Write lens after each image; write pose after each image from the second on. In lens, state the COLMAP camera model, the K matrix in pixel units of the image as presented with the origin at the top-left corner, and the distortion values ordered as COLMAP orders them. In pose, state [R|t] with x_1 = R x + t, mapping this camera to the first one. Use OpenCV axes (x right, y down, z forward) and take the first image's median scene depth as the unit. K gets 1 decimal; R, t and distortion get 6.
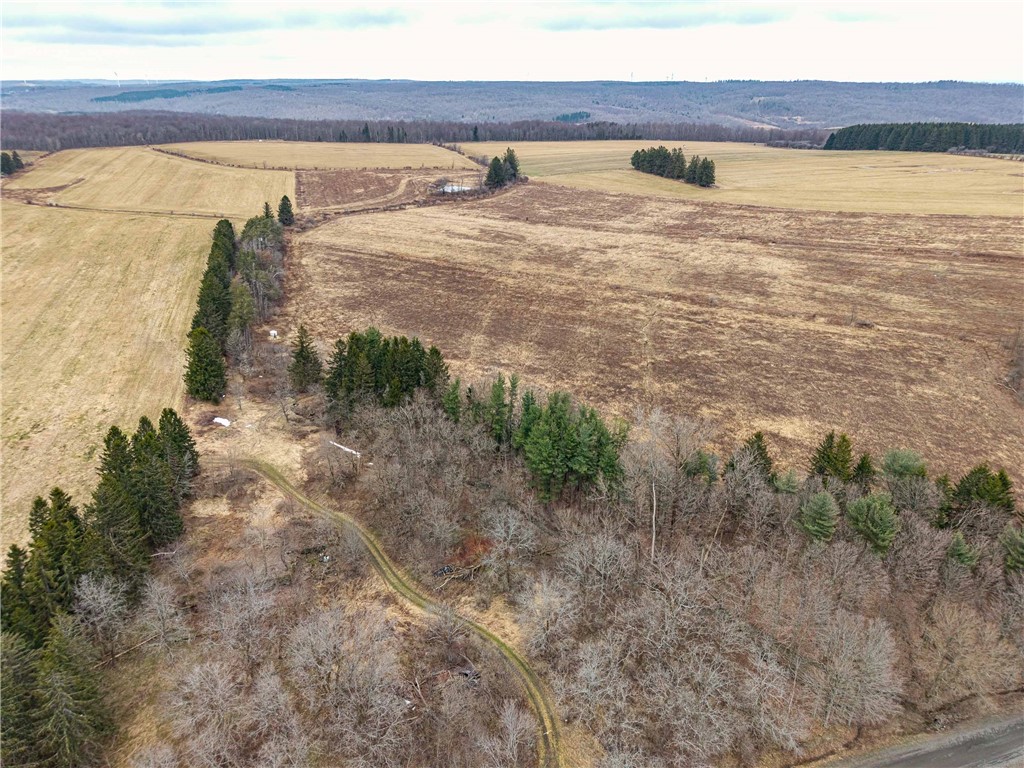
lens RADIAL K [[697.5, 0, 512.0], [0, 697.5, 384.0], [0, 0, 1]] dist [0.064000, -0.049489]
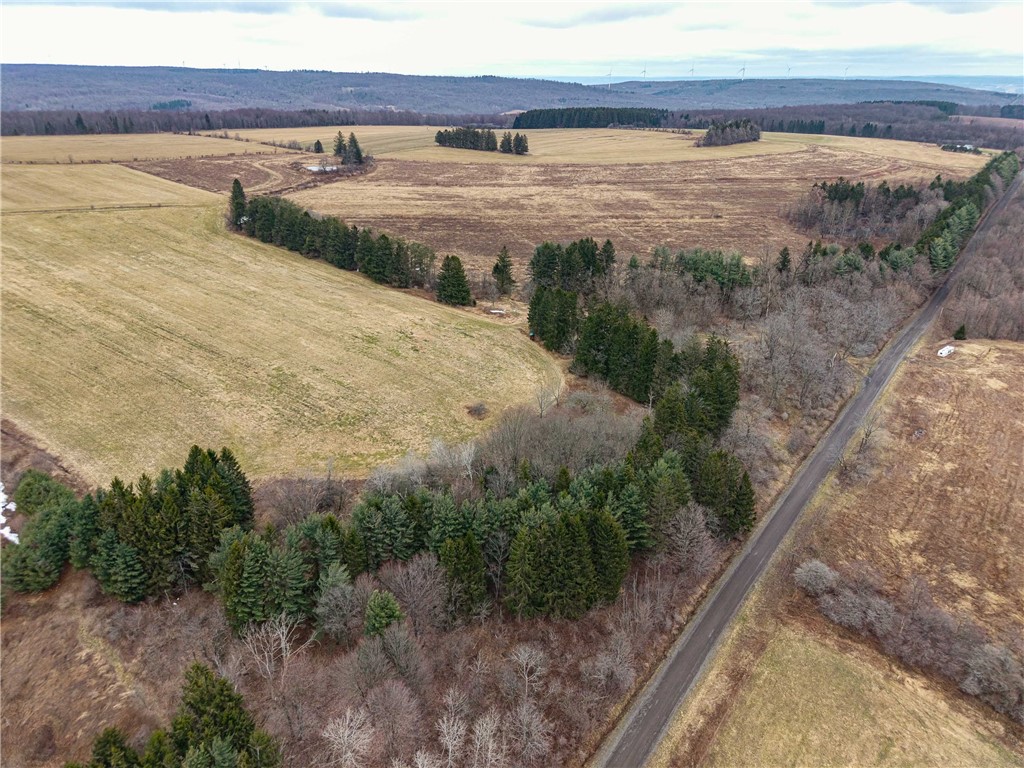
lens RADIAL K [[674.0, 0, 512.0], [0, 674.0, 384.0], [0, 0, 1]] dist [0.068111, -0.048442]
pose [[0.823060, -0.228094, 0.520139, -0.440067], [0.215018, 0.972785, 0.086349, 0.032854], [-0.525679, 0.040769, 0.849705, -0.089707]]
